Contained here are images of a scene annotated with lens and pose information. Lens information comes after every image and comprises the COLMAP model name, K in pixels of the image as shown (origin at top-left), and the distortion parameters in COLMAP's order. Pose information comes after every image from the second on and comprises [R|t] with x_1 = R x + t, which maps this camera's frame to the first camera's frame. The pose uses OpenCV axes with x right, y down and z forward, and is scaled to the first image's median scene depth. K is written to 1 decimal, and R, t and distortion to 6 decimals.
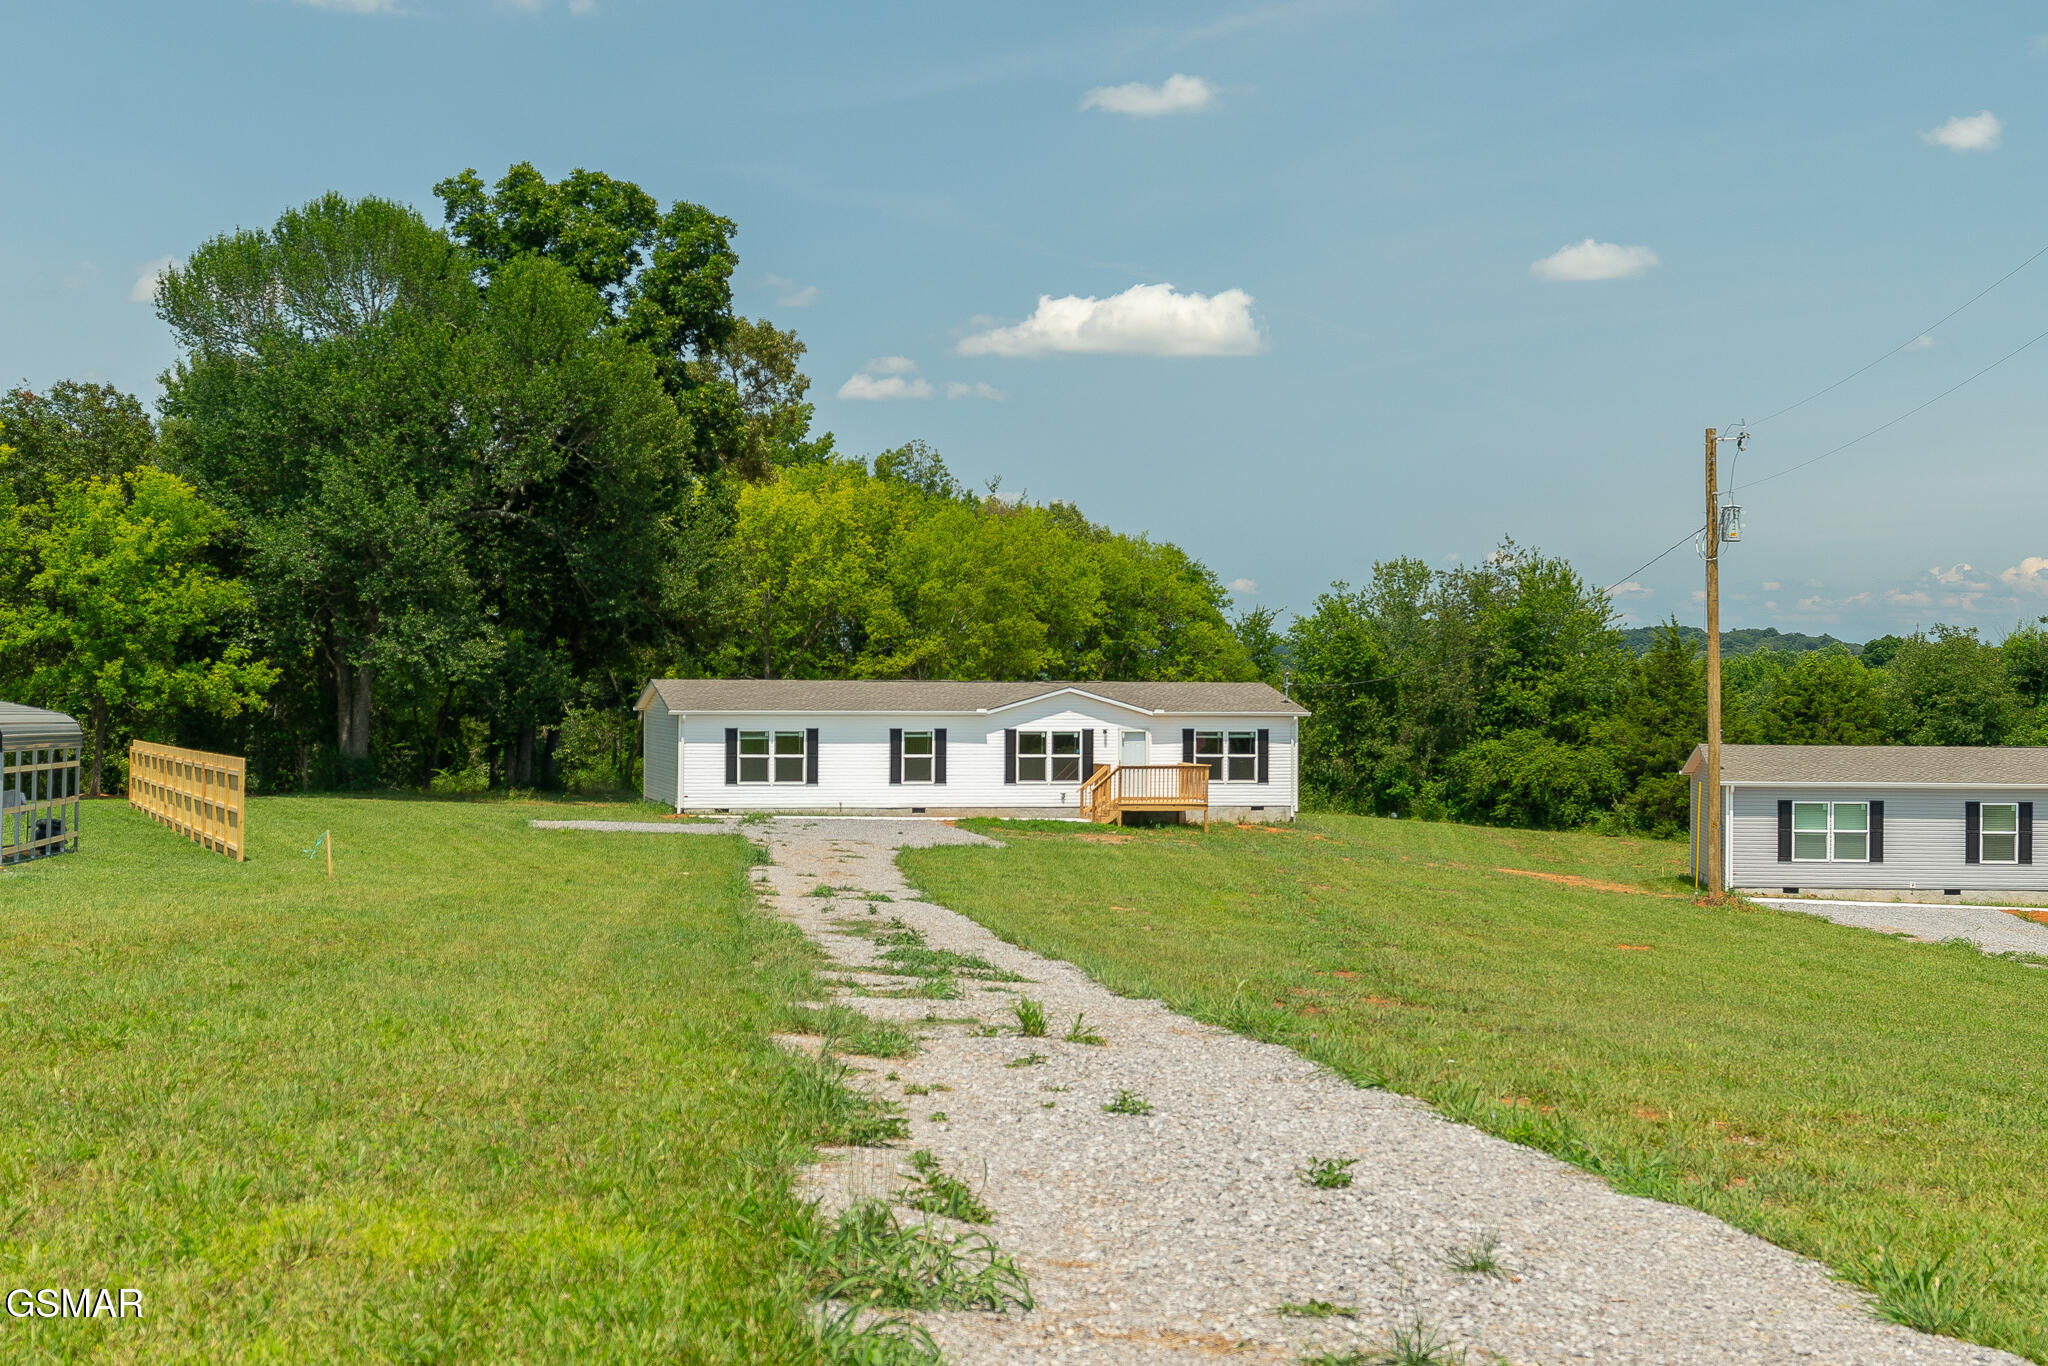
lens RADIAL K [[2773.2, 0, 1032.0], [0, 2773.2, 695.3], [0, 0, 1]] dist [0.014334, 0.000000]
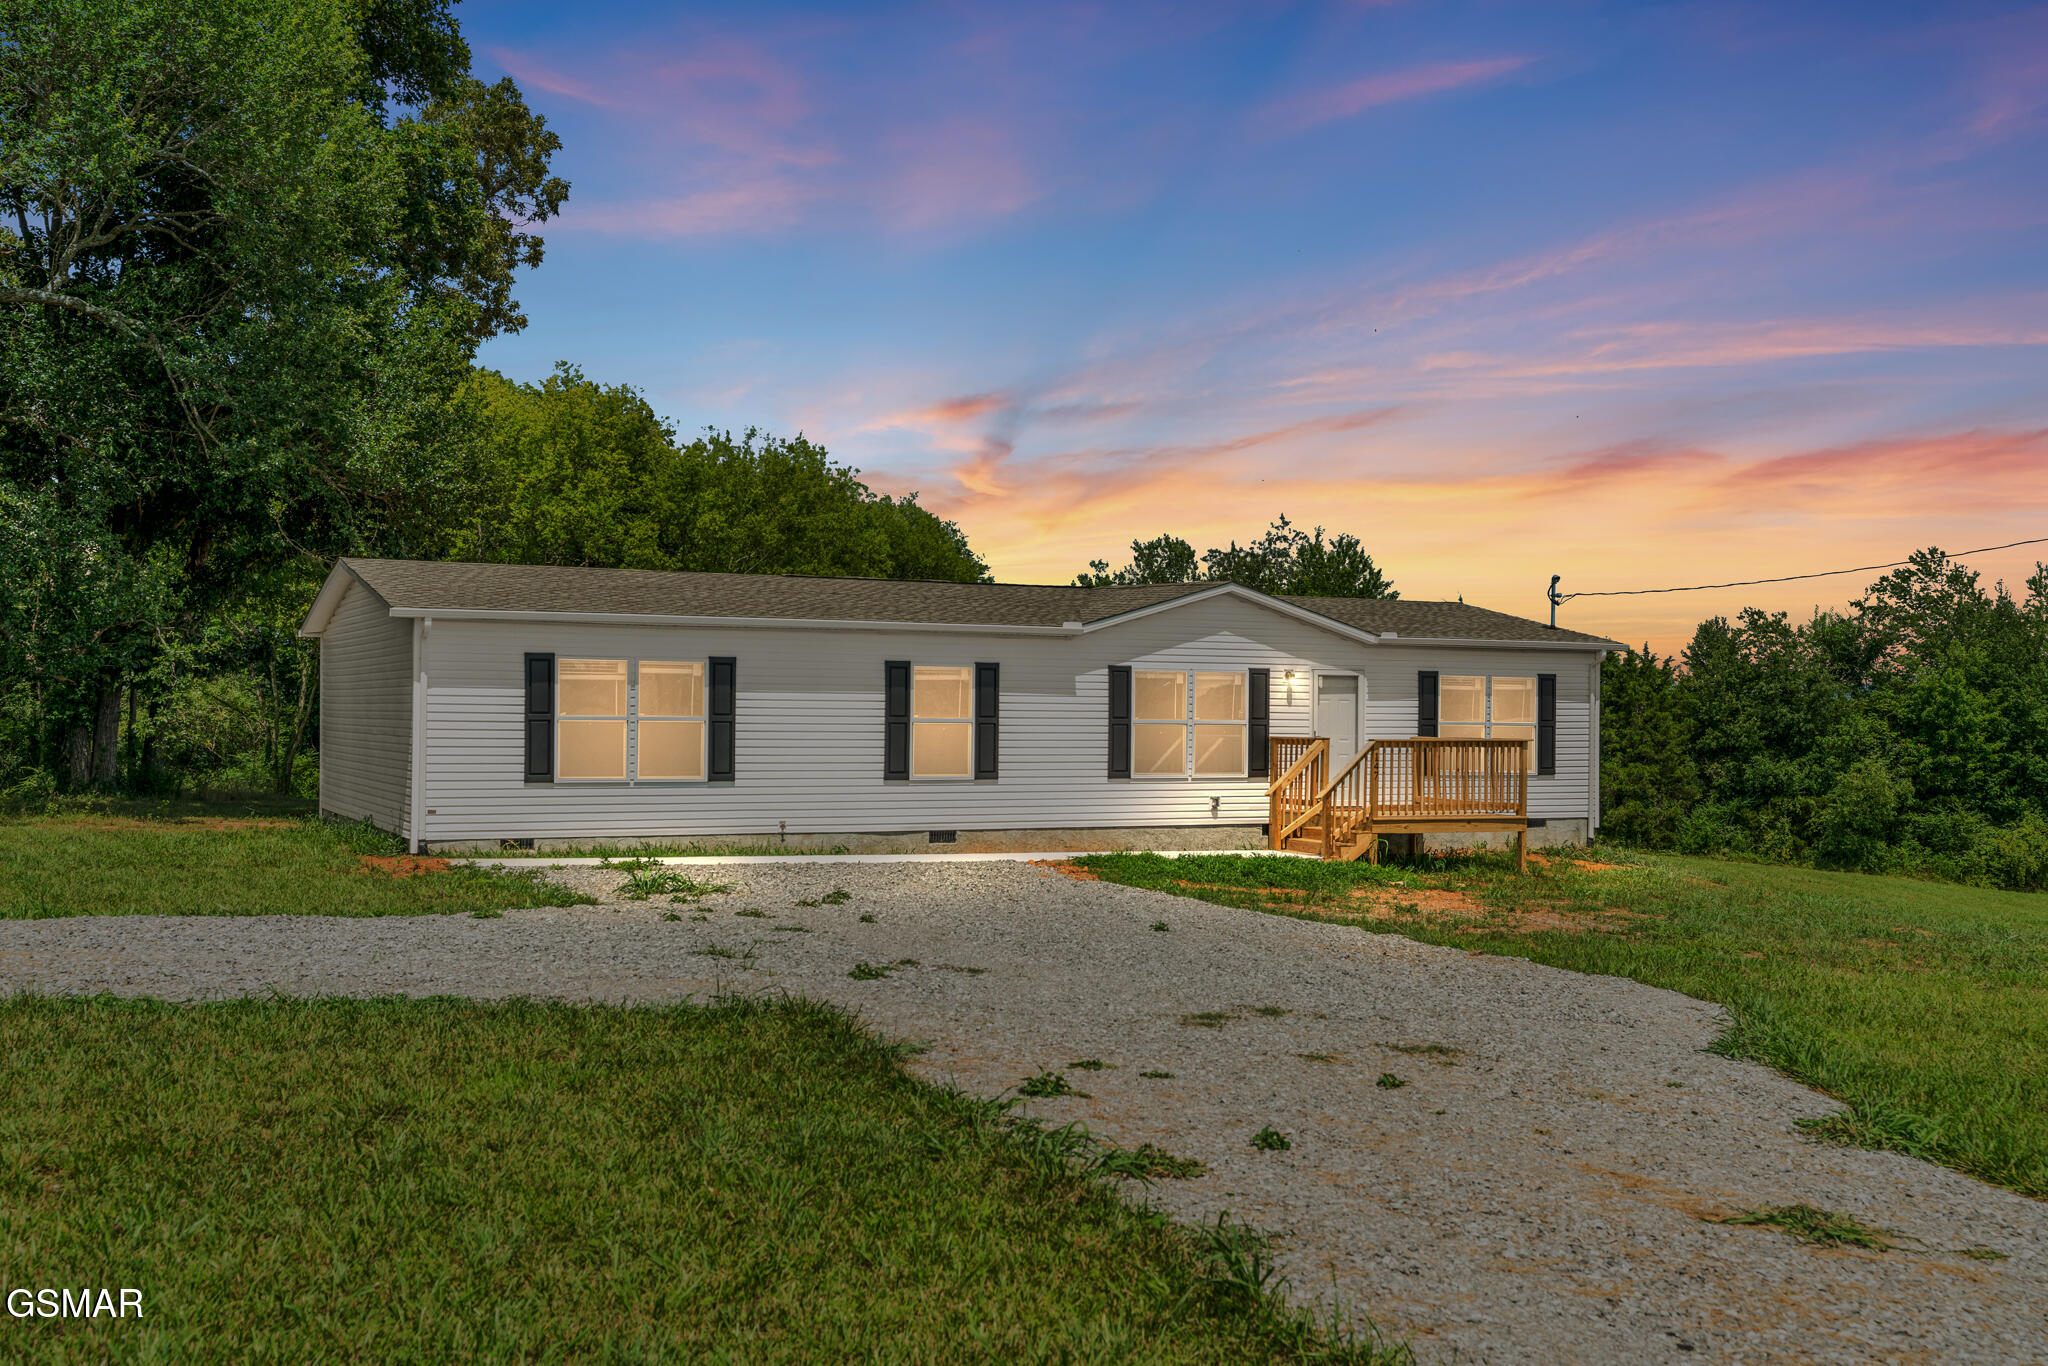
lens RADIAL K [[1957.7, 0, 1021.2], [0, 1957.7, 731.1], [0, 0, 1]] dist [0.007630, 0.000000]
pose [[0.977058, 0.000708, 0.212973, -0.096527], [-0.002117, 0.999977, 0.006386, 0.021189], [-0.212963, -0.006690, 0.977037, 0.663516]]
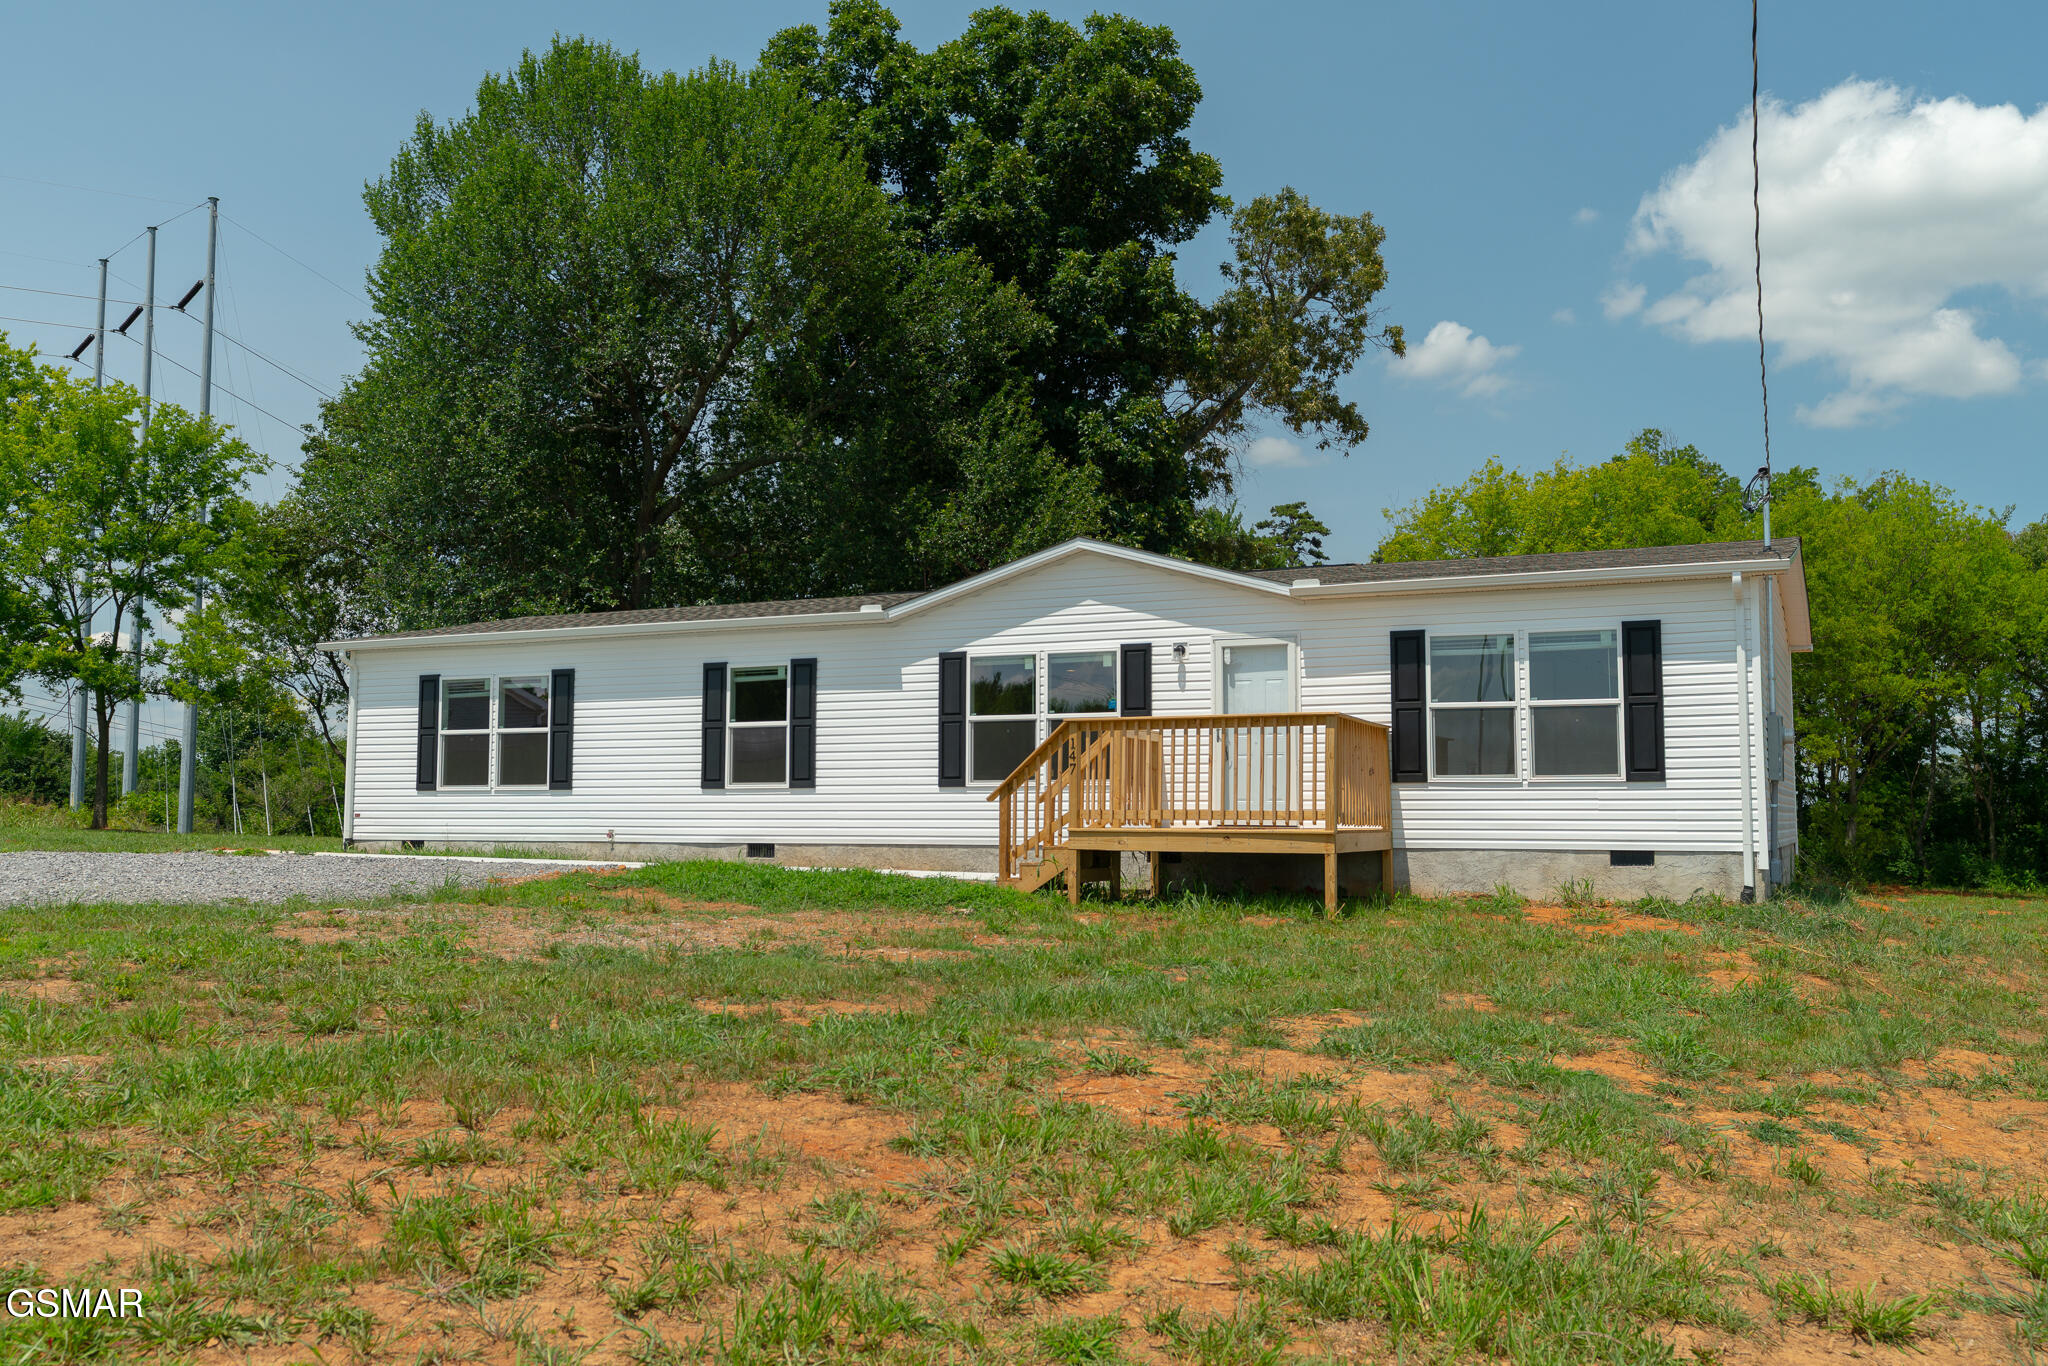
lens RADIAL K [[1721.4, 0, 1039.5], [0, 1721.4, 677.9], [0, 0, 1]] dist [-0.010327, -0.002771]
pose [[0.774354, -0.058100, -0.630080, 0.159635], [-0.001068, 0.995654, -0.093123, 0.038974], [0.632752, 0.072783, 0.770927, 0.806141]]
